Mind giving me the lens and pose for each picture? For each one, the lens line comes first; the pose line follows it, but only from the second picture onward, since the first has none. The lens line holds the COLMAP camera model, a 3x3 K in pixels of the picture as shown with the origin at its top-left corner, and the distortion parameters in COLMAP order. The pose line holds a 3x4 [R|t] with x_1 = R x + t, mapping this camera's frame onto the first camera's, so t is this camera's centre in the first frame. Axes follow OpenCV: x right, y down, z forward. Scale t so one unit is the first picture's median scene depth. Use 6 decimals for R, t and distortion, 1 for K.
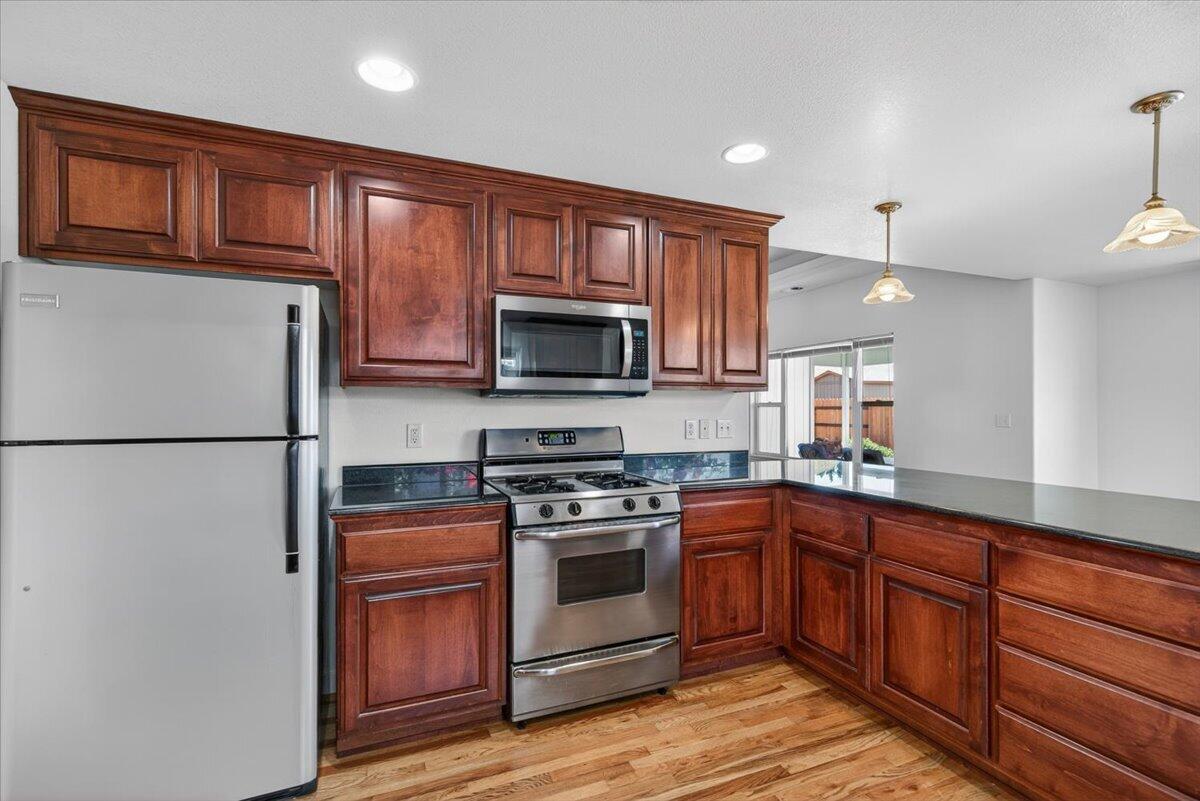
lens RADIAL K [[545.6, 0, 604.9], [0, 545.6, 407.3], [0, 0, 1]] dist [-0.001044, 0.000050]
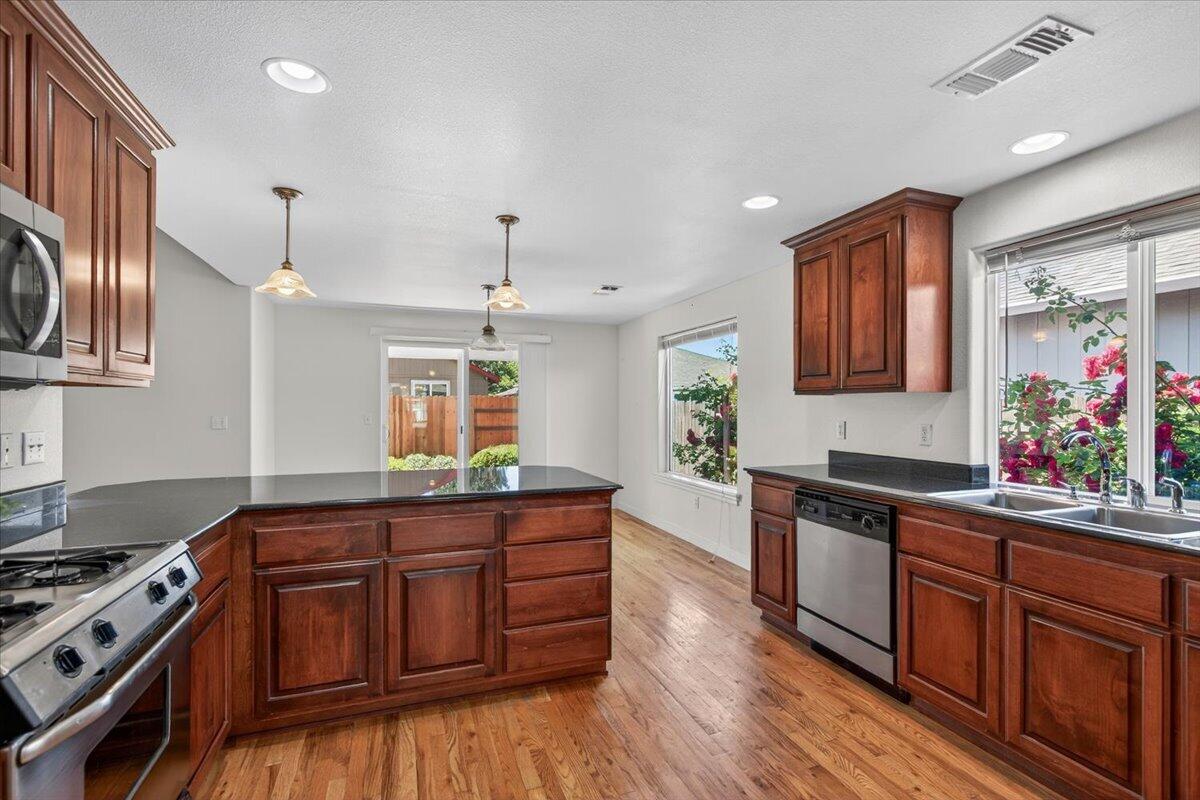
lens RADIAL K [[545.6, 0, 605.7], [0, 545.6, 403.2], [0, 0, 1]] dist [-0.001044, 0.000050]
pose [[0.038266, 0.005539, 0.999252, -0.510269], [-0.003280, 0.999980, -0.005417, -0.009538], [-0.999262, -0.003070, 0.038284, 0.567564]]
